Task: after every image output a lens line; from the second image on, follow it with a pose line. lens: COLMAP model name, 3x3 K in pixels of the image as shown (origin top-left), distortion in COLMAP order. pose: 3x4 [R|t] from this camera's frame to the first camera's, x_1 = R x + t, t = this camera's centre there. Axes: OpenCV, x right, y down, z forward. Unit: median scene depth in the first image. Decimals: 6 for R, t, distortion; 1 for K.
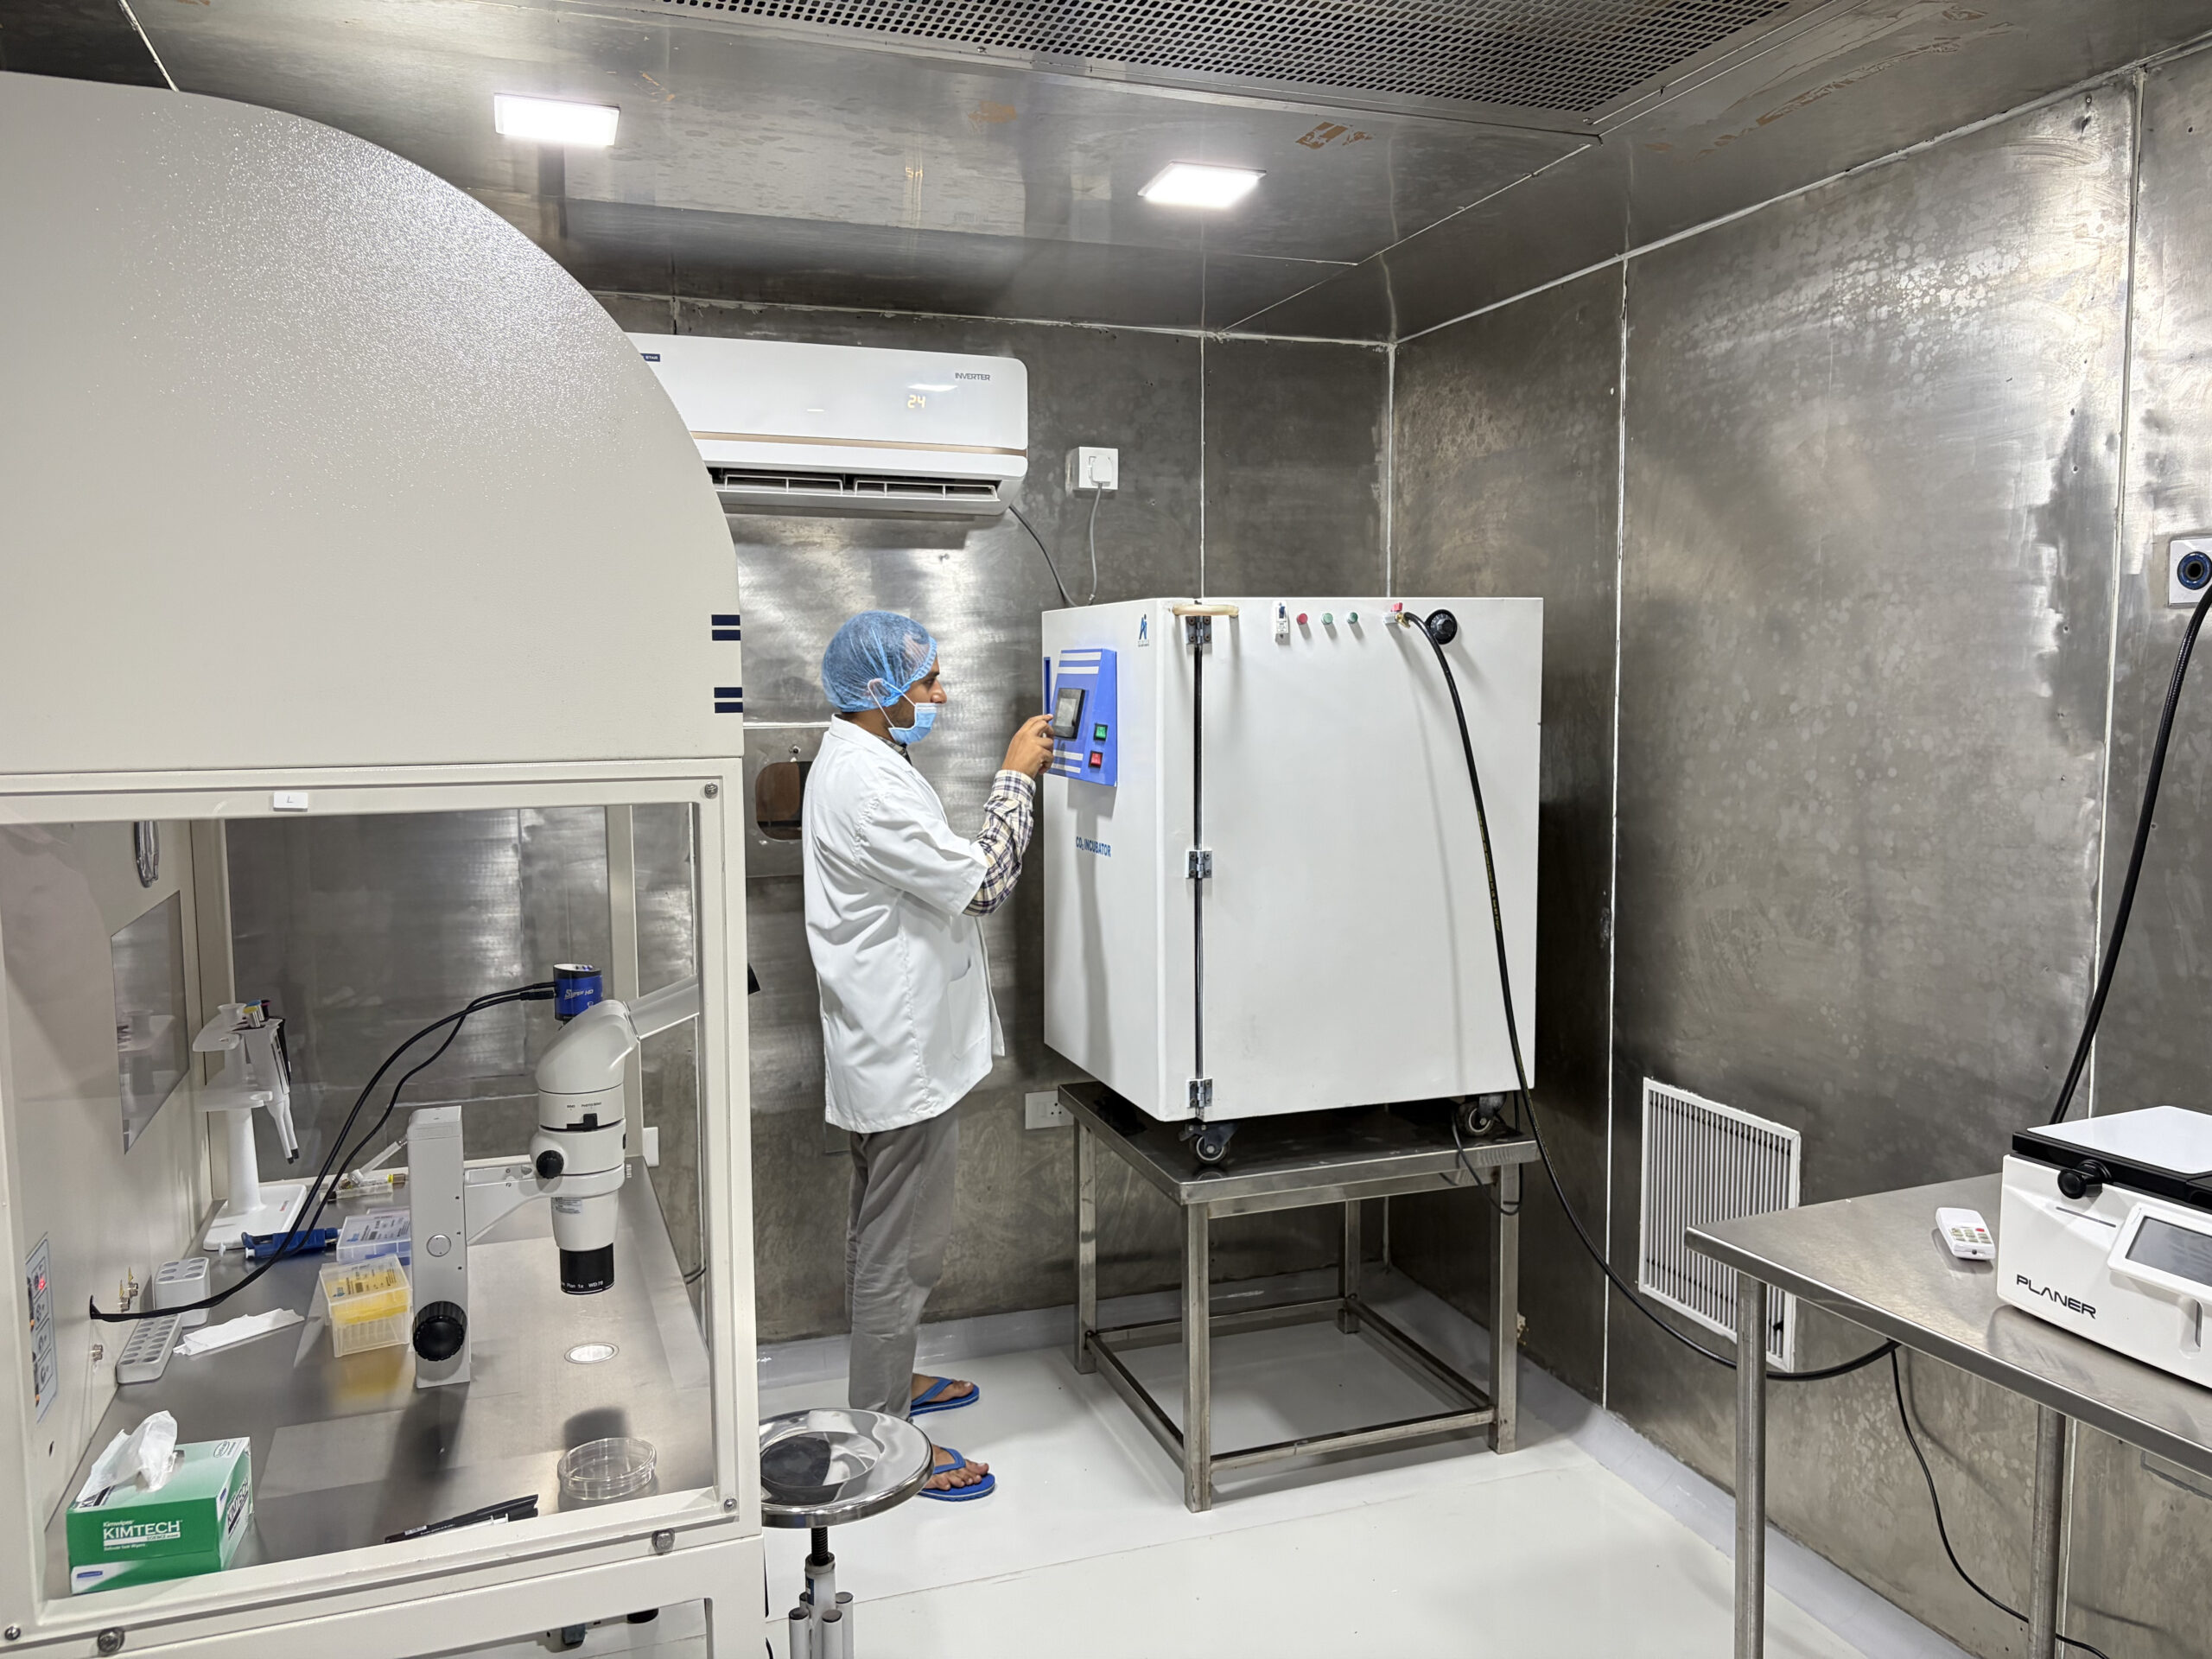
lens RADIAL K [[1674.2, 0, 1106.0], [0, 1674.2, 829.5], [0, 0, 1]] dist [0.052015, -0.064932]
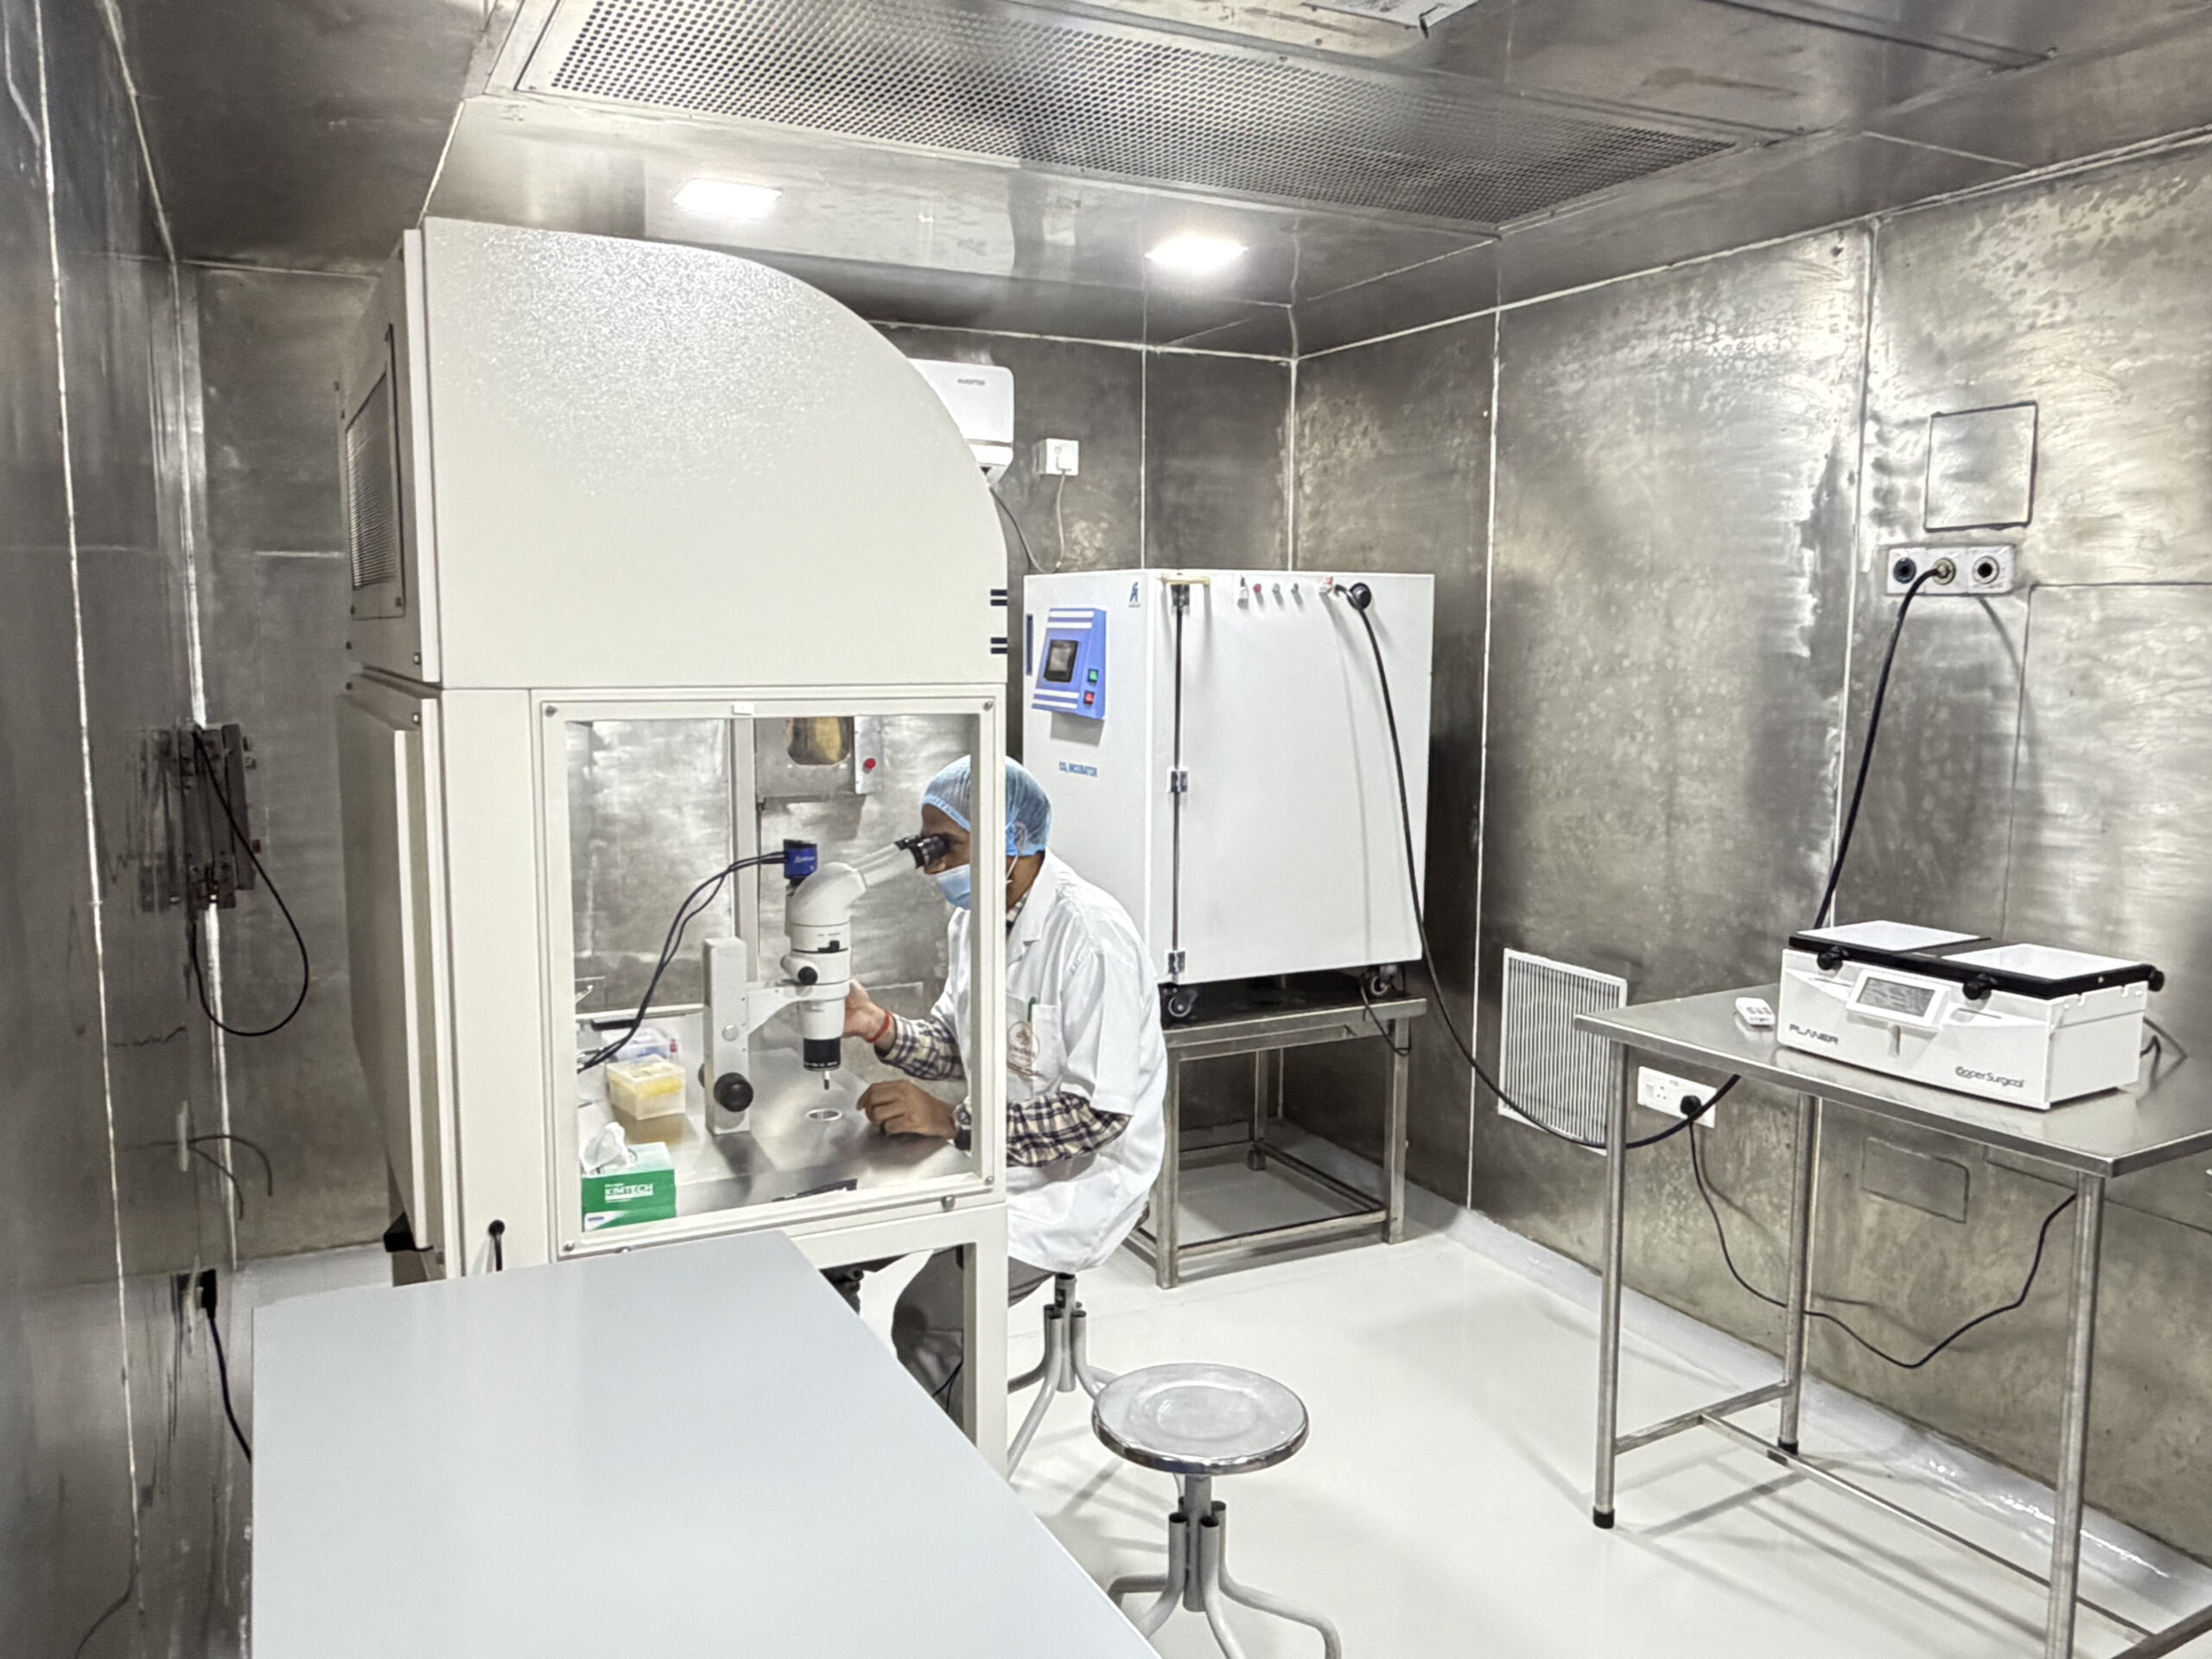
lens RADIAL K [[1661.0, 0, 1106.0], [0, 1661.0, 829.5], [0, 0, 1]] dist [0.000021, 0.004179]
pose [[0.992253, -0.000661, 0.124236, -0.164197], [-0.002816, 0.999609, 0.027811, 0.024456], [-0.124205, -0.027945, 0.991863, -0.257802]]
